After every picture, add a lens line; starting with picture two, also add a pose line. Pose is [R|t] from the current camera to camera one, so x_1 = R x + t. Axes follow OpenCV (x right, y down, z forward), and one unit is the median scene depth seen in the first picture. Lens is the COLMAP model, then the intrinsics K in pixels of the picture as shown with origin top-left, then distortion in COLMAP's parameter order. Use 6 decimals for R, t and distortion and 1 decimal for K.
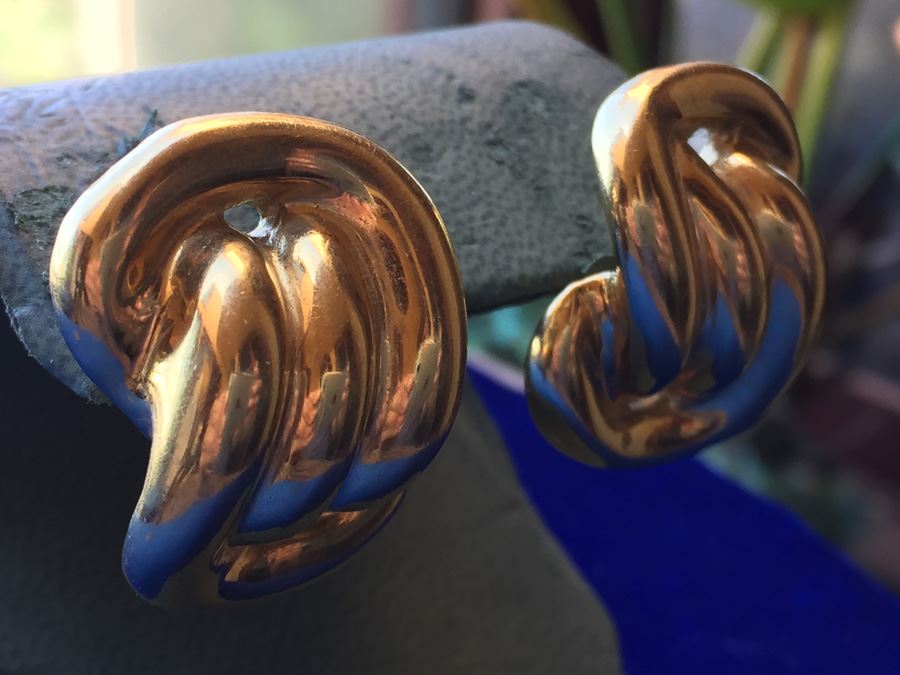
lens RADIAL K [[1438.6, 0, 450.0], [0, 1438.6, 337.5], [0, 0, 1]] dist [0.049980, 0.041142]
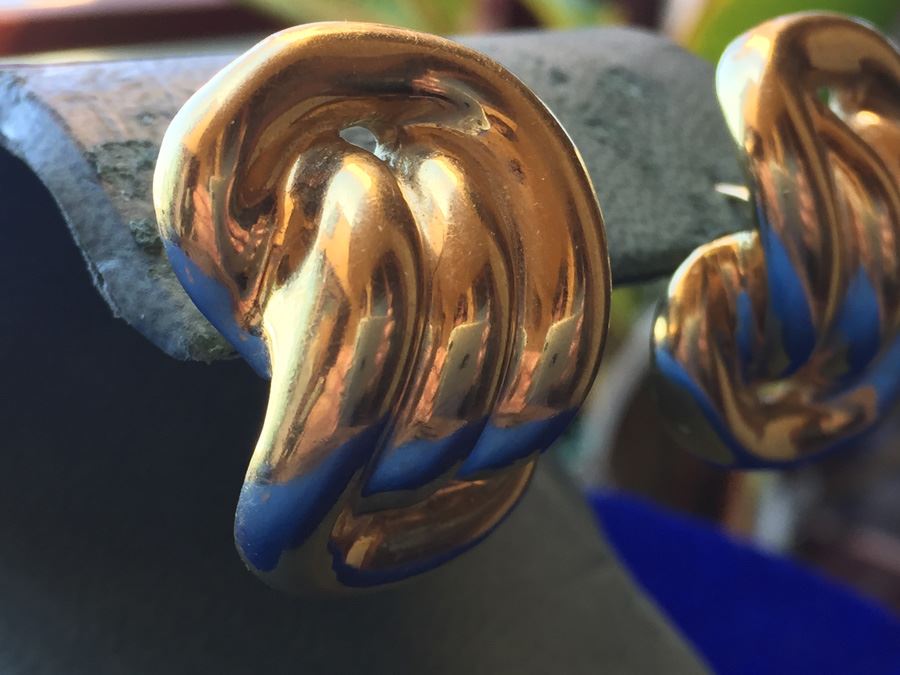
lens RADIAL K [[1438.6, 0, 450.0], [0, 1438.6, 337.5], [0, 0, 1]] dist [0.049980, 0.041142]
pose [[0.999363, -0.033913, 0.011093, -0.081113], [0.035012, 0.991942, -0.121758, 0.118194], [-0.006875, 0.122069, 0.992498, 0.103073]]
